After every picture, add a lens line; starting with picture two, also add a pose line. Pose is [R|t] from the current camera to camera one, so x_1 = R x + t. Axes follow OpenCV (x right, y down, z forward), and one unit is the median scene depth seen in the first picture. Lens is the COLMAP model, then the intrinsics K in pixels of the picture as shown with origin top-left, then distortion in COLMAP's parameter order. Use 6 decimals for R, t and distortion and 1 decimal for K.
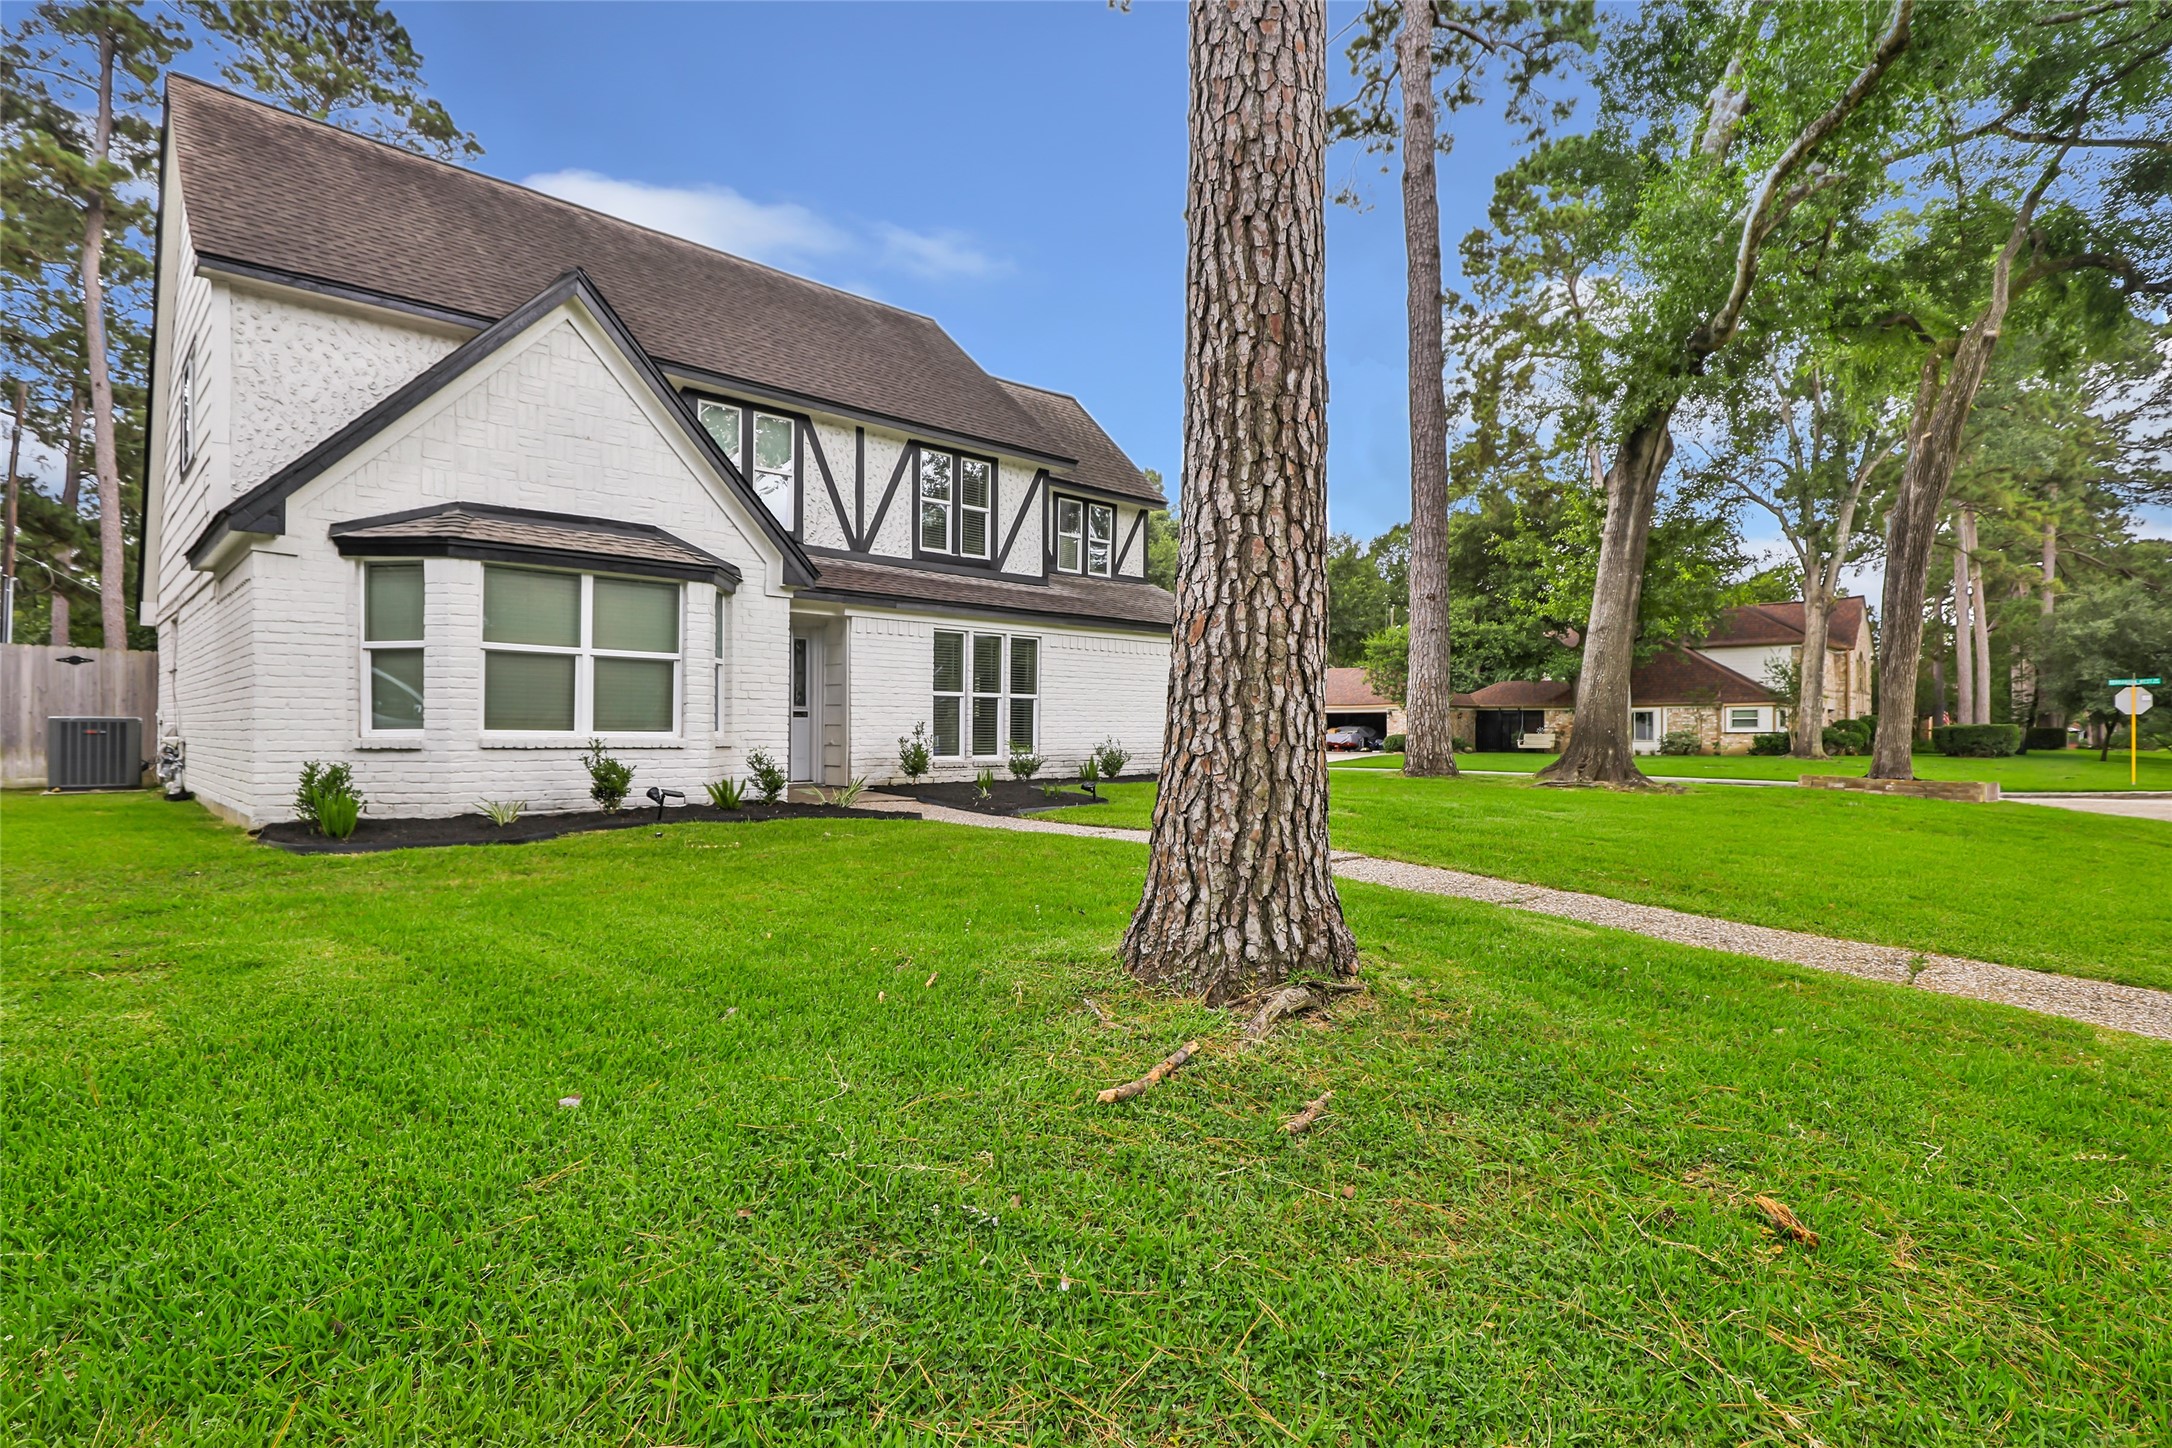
lens RADIAL K [[1151.0, 0, 1085.1], [0, 1151.0, 722.5], [0, 0, 1]] dist [-0.005010, -0.000470]
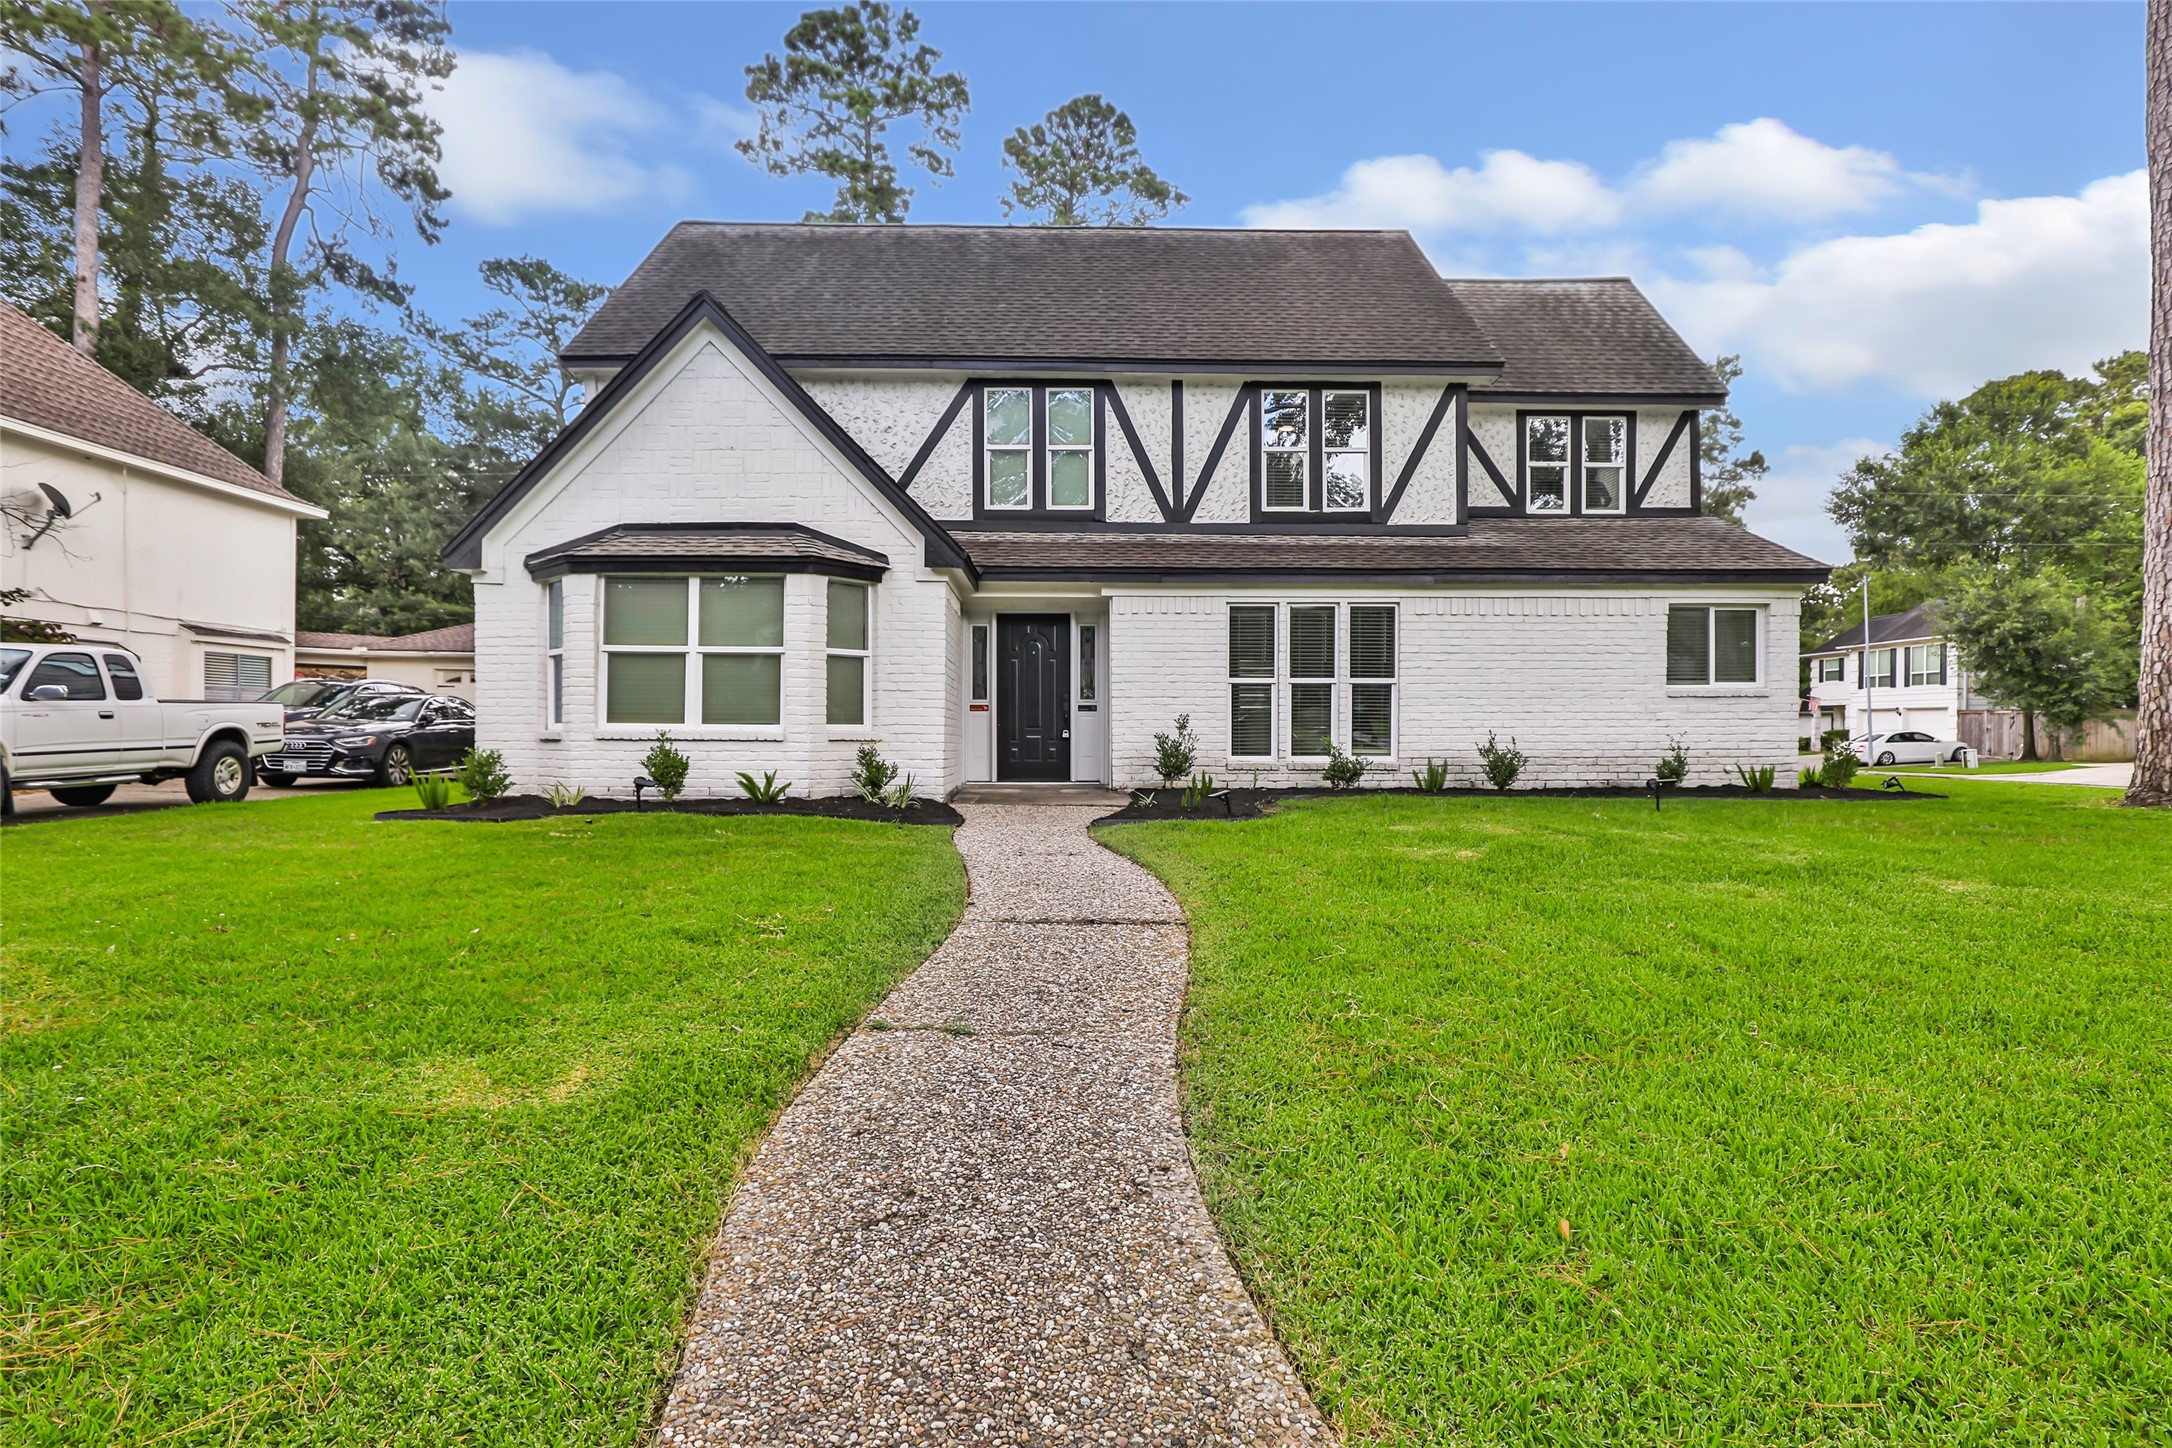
lens RADIAL K [[1142.3, 0, 1089.9], [0, 1142.3, 721.5], [0, 0, 1]] dist [-0.011616, -0.000497]
pose [[0.709753, -0.002607, -0.704446, 0.372168], [0.003362, 0.999994, -0.000314, 0.004356], [0.704443, -0.002145, 0.709757, 0.333984]]
